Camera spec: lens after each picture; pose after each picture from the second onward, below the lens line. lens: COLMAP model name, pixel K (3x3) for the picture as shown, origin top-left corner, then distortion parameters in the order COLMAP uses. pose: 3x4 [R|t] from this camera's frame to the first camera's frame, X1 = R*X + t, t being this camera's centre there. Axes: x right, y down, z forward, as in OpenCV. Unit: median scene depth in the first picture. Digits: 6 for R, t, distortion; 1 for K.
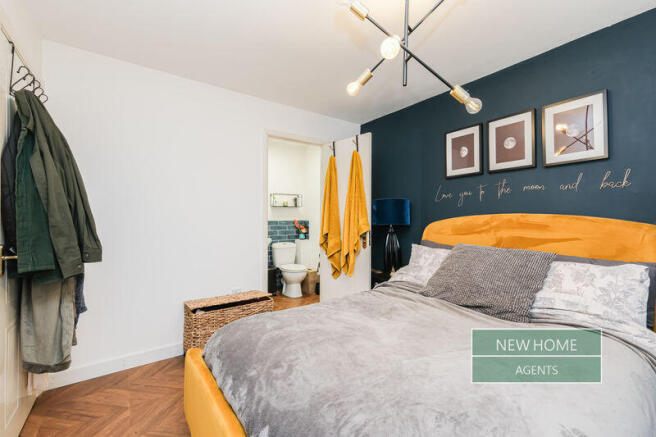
lens RADIAL K [[283.9, 0, 324.7], [0, 283.9, 220.8], [0, 0, 1]] dist [-0.000636, 0.000052]
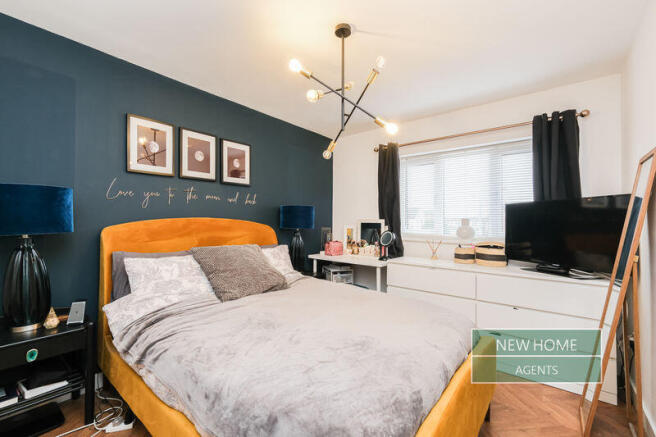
lens RADIAL K [[283.9, 0, 324.7], [0, 283.9, 220.8], [0, 0, 1]] dist [-0.000636, 0.000052]
pose [[-0.263005, 0.008009, 0.964761, -0.301382], [0.009477, 0.999939, -0.005717, -0.000577], [-0.964748, 0.007640, -0.263065, 0.419182]]
